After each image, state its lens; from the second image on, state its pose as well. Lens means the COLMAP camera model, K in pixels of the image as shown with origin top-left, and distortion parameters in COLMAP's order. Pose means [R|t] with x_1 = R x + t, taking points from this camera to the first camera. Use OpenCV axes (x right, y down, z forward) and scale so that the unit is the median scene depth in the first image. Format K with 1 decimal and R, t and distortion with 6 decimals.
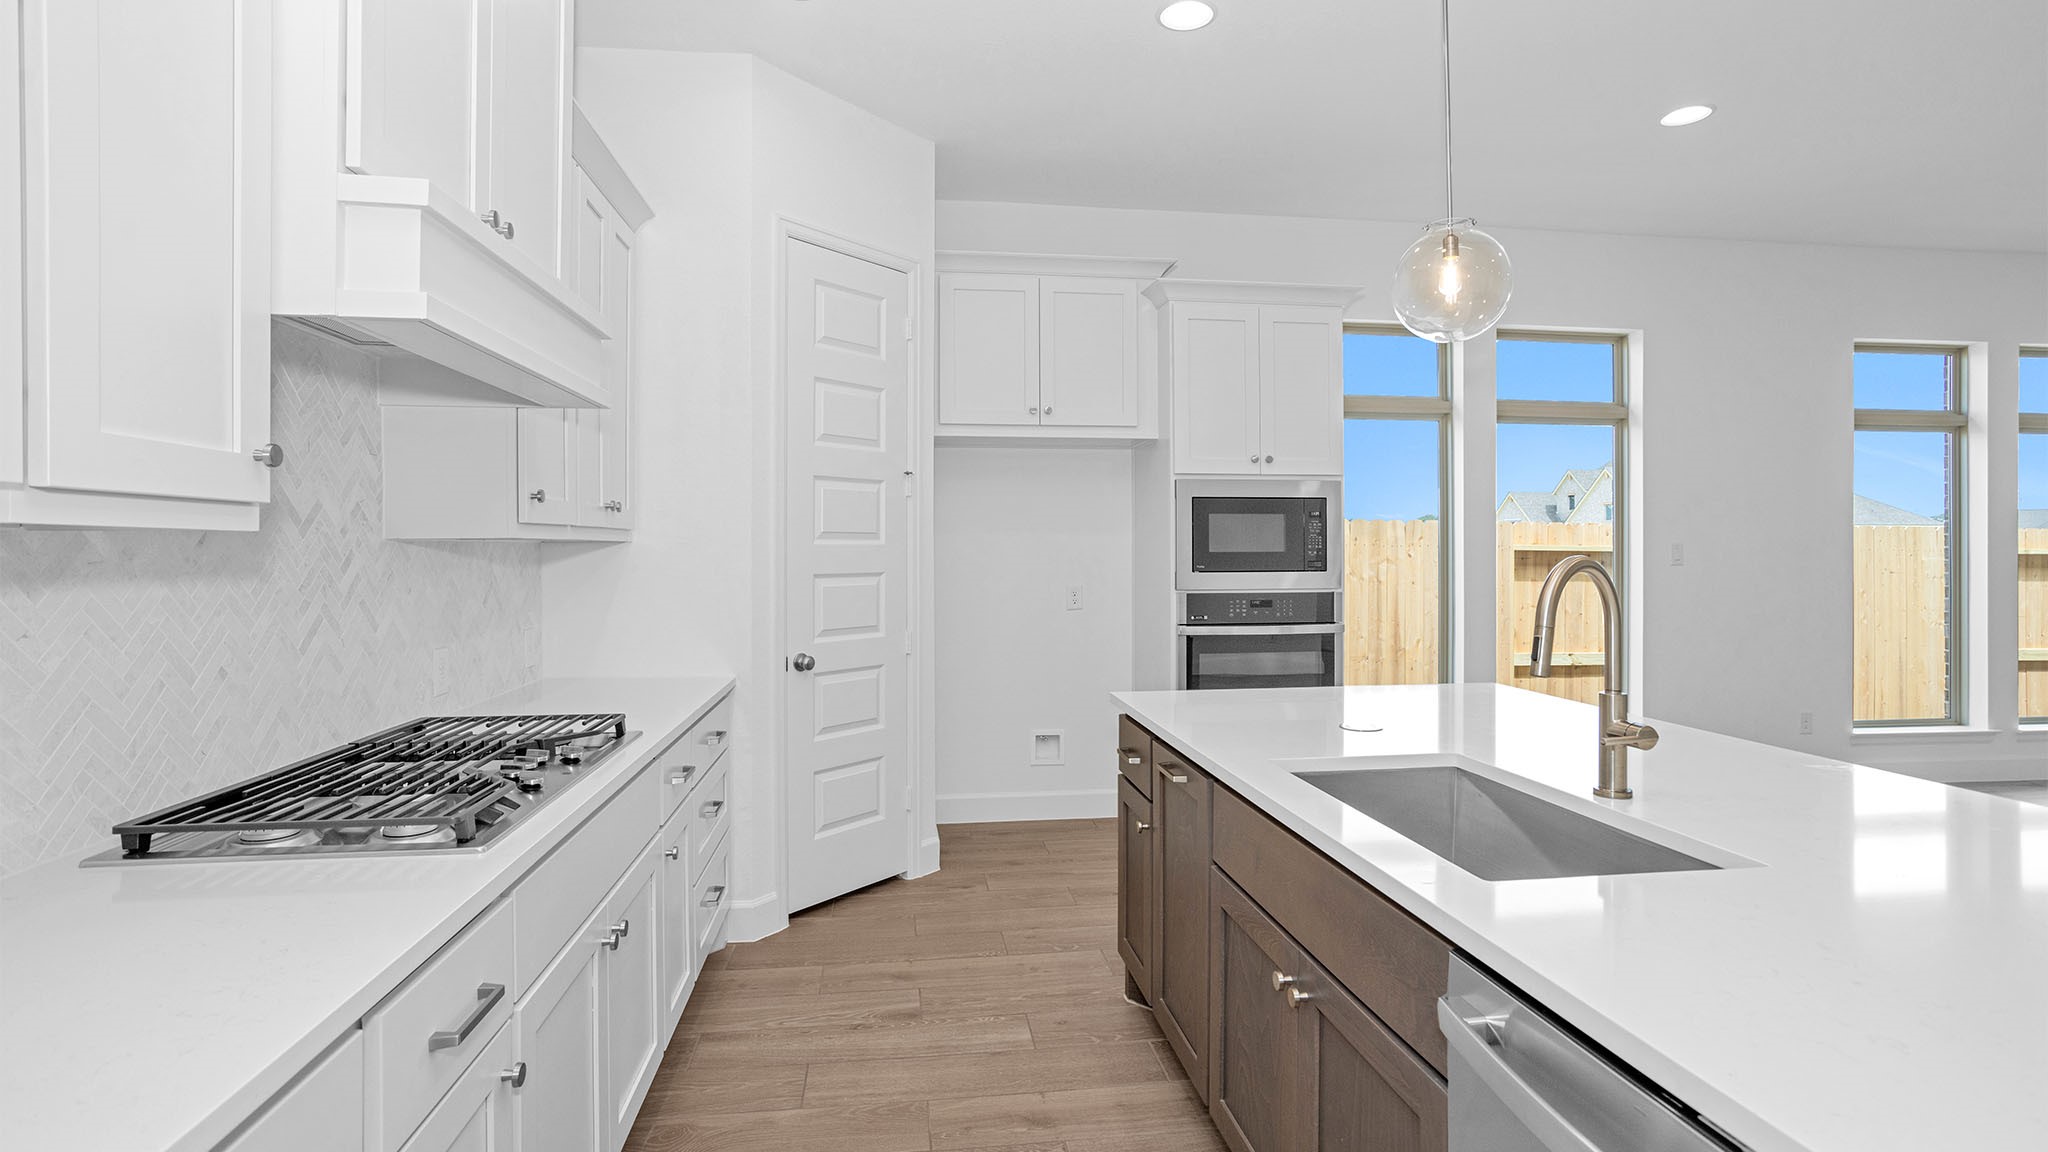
lens RADIAL K [[983.1, 0, 1015.8], [0, 983.1, 520.0], [0, 0, 1]] dist [-0.025605, 0.013592]
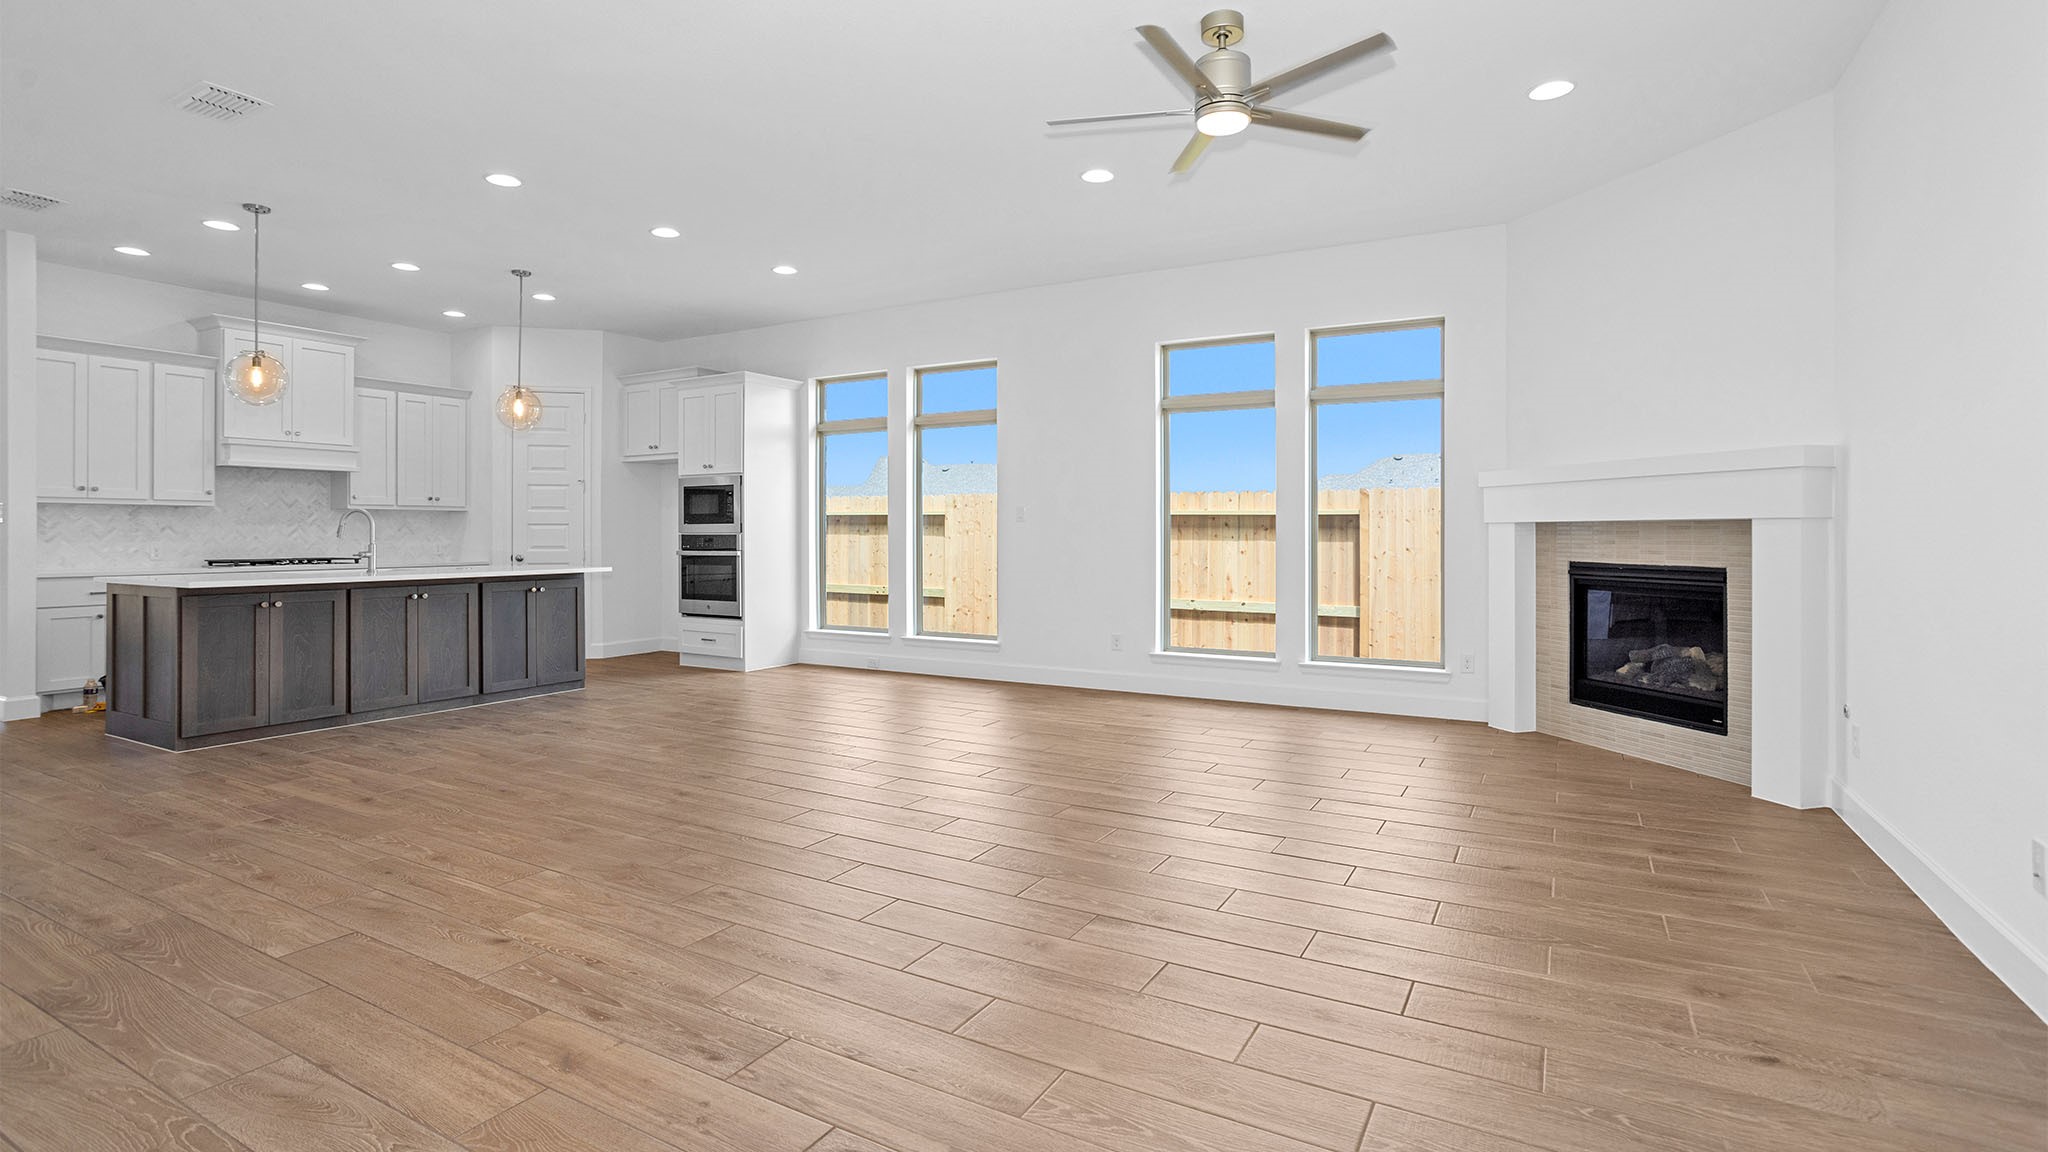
lens RADIAL K [[983.1, 0, 1018.7], [0, 983.1, 532.3], [0, 0, 1]] dist [-0.025605, 0.013592]
pose [[0.786837, -0.001301, -0.617159, 1.962438], [0.019040, 0.999573, 0.022168, 0.037996], [0.616867, -0.029193, 0.786526, -0.163316]]
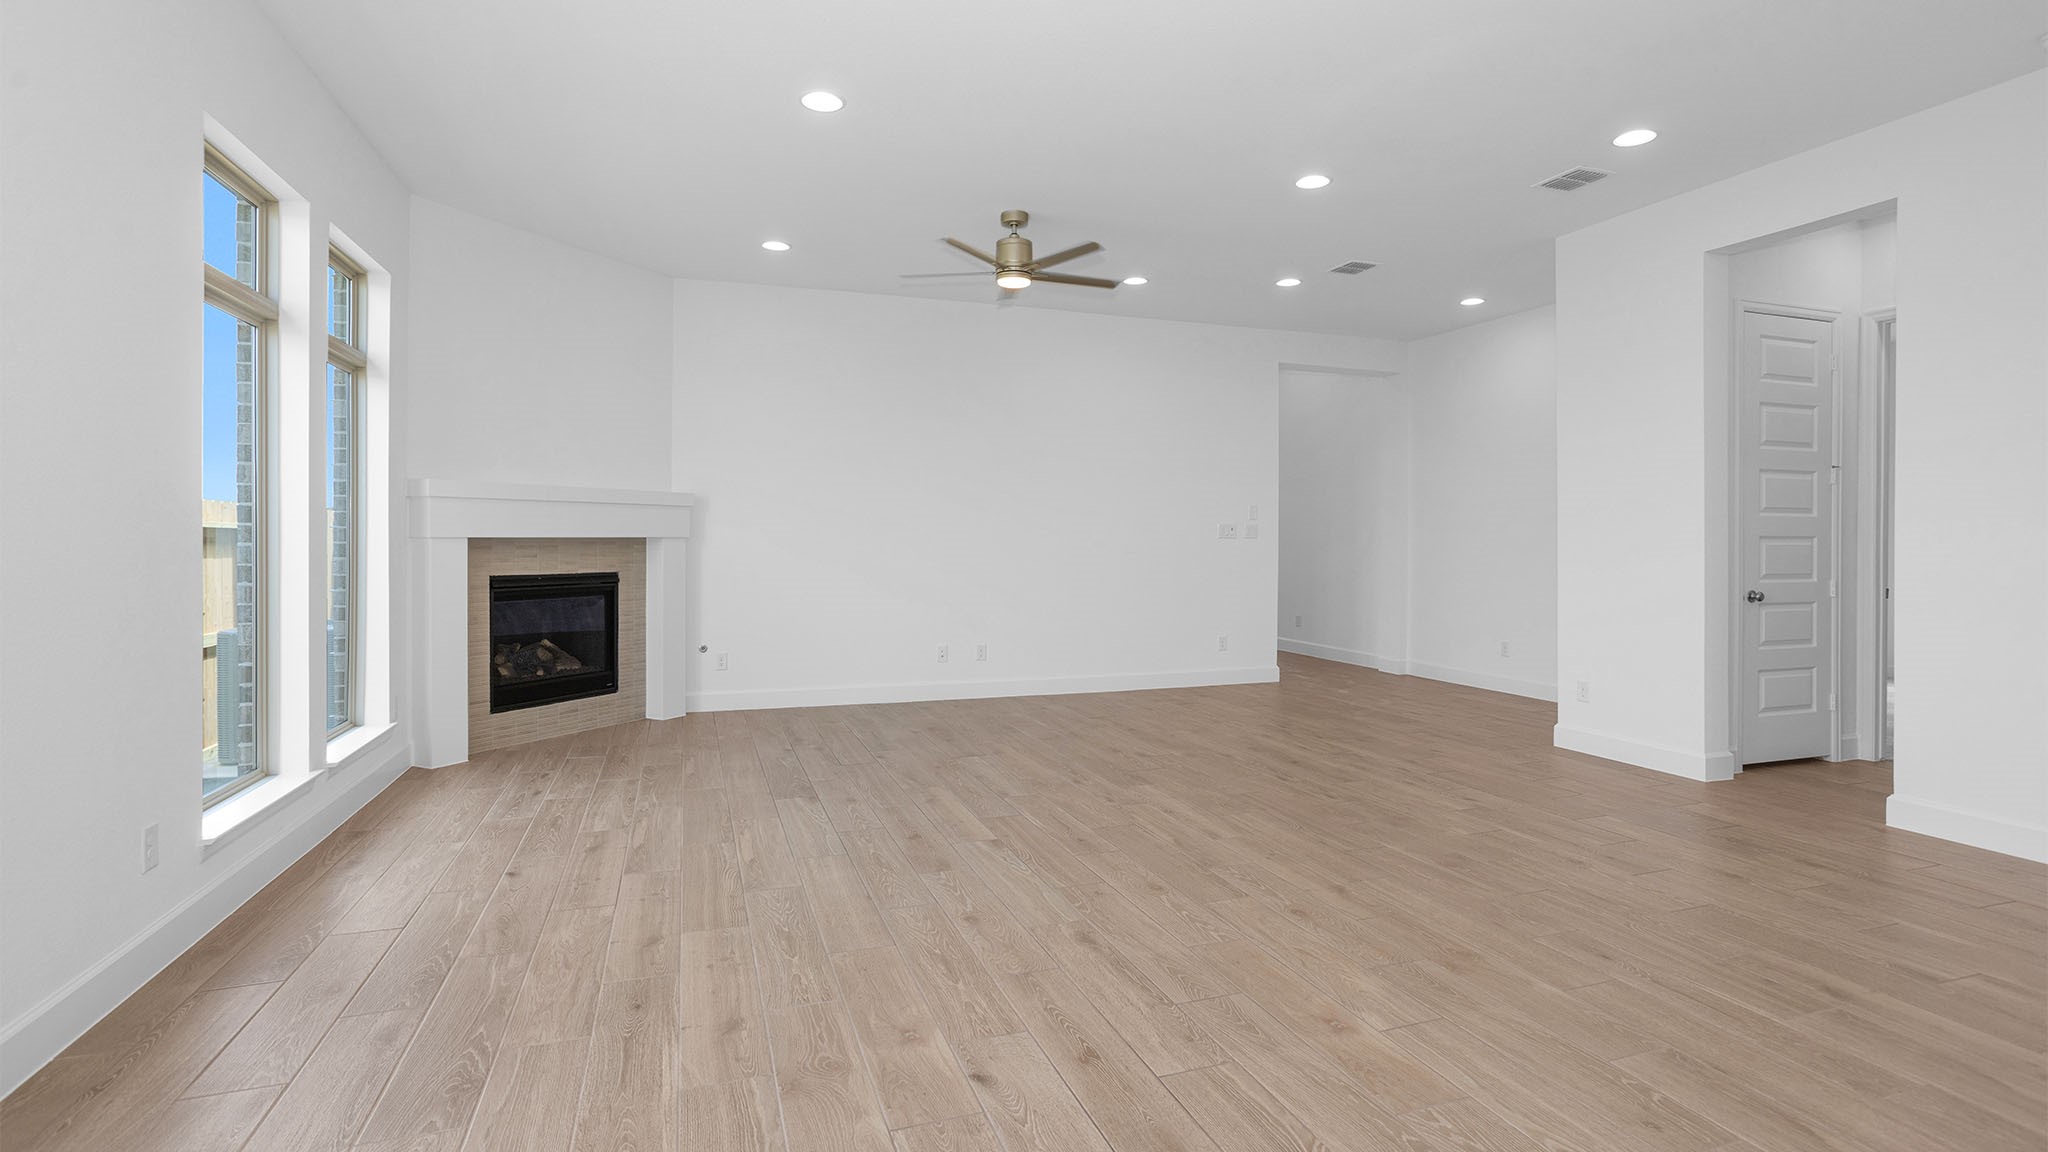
lens RADIAL K [[983.1, 0, 1018.3], [0, 983.1, 554.5], [0, 0, 1]] dist [-0.025605, 0.013592]
pose [[-0.191489, -0.016203, 0.981361, 0.306966], [-0.033156, 0.999400, 0.010032, 0.052570], [-0.980935, -0.030617, -0.191911, 0.847579]]
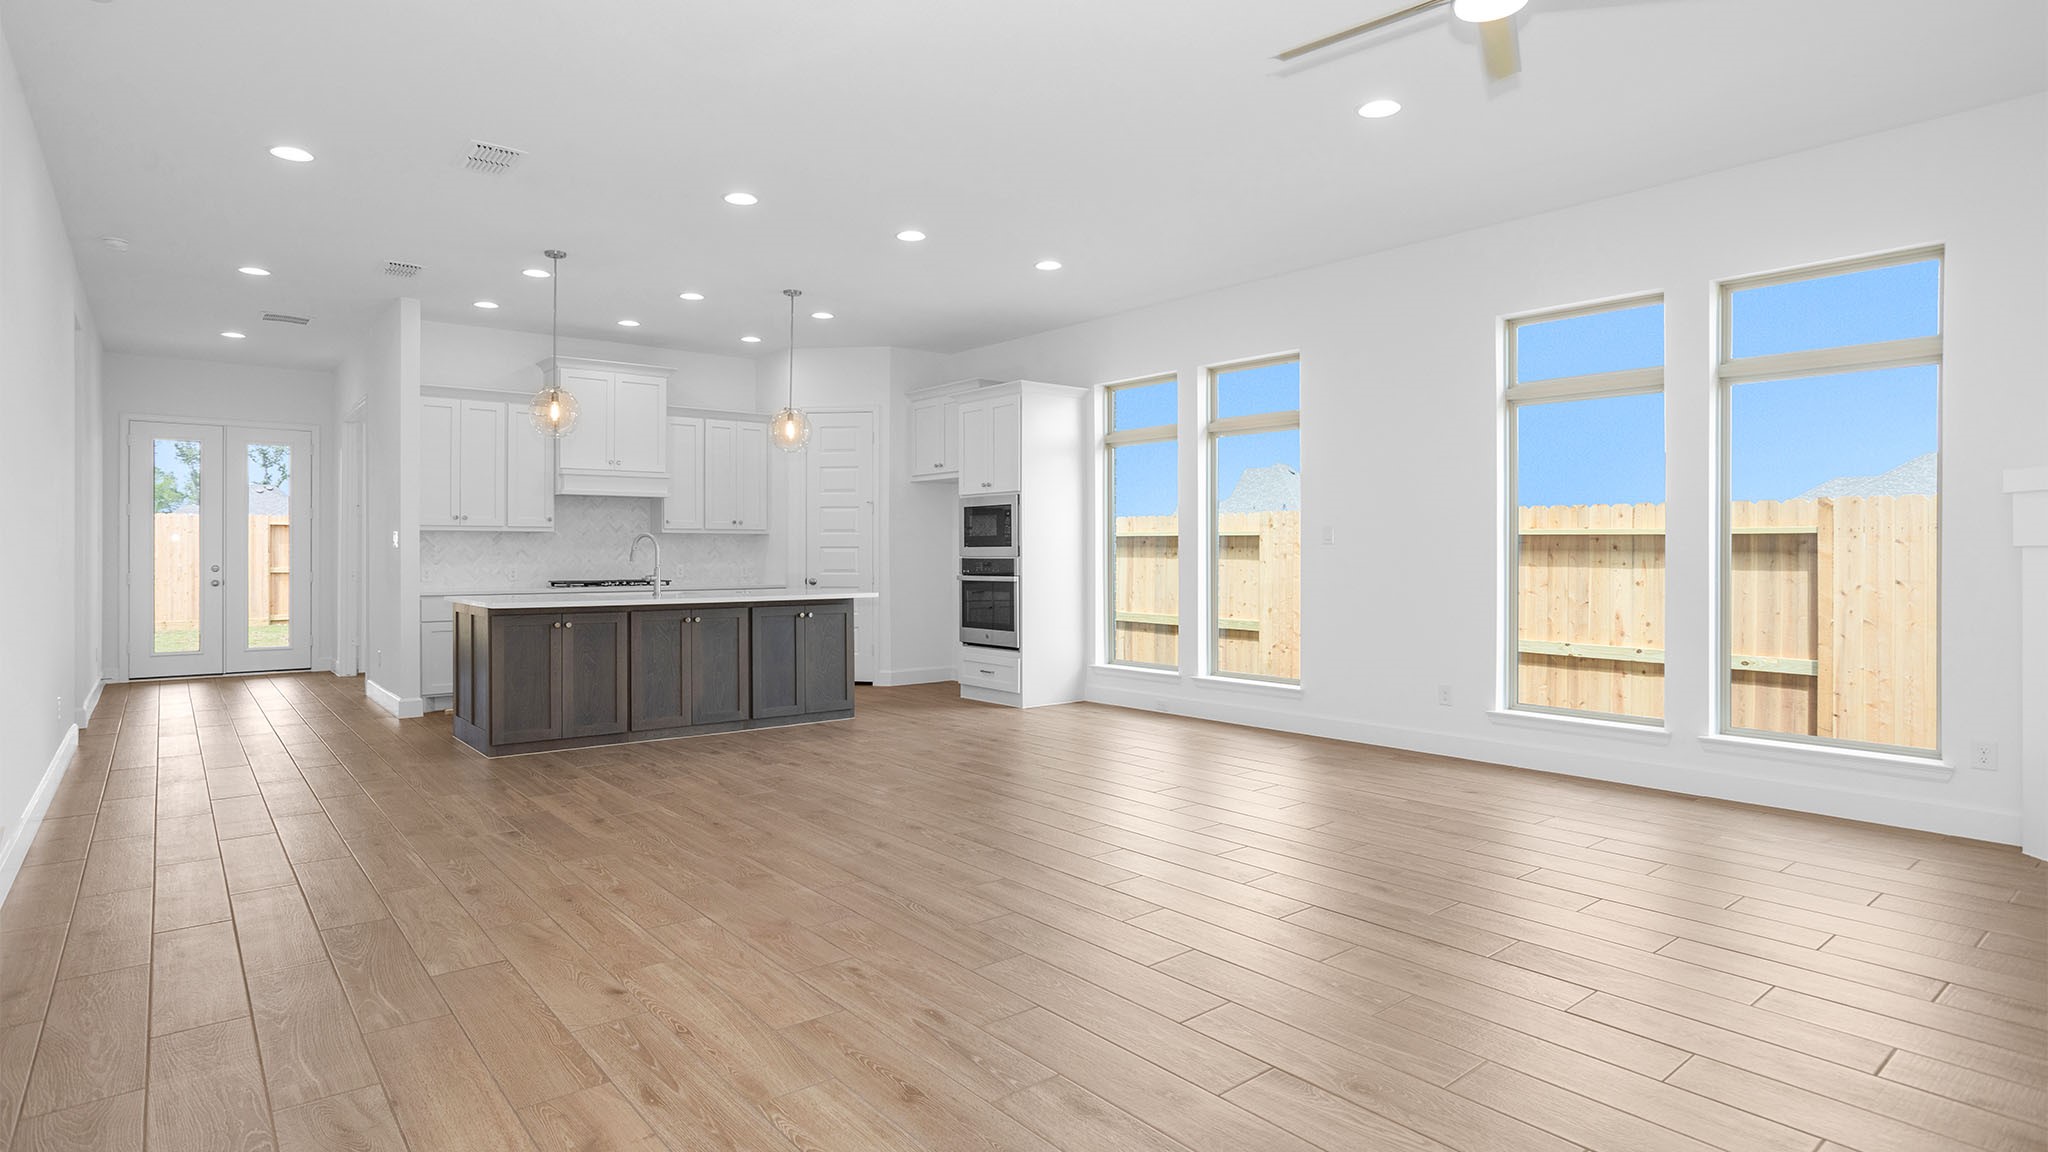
lens RADIAL K [[1076.3, 0, 1002.8], [0, 1076.3, 549.3], [0, 0, 1]] dist [-0.031200, 0.015390]
pose [[0.509465, -0.003120, -0.860486, 2.000284], [0.025372, 0.999613, 0.011398, 0.035632], [0.860118, -0.027639, 0.509347, 0.004517]]
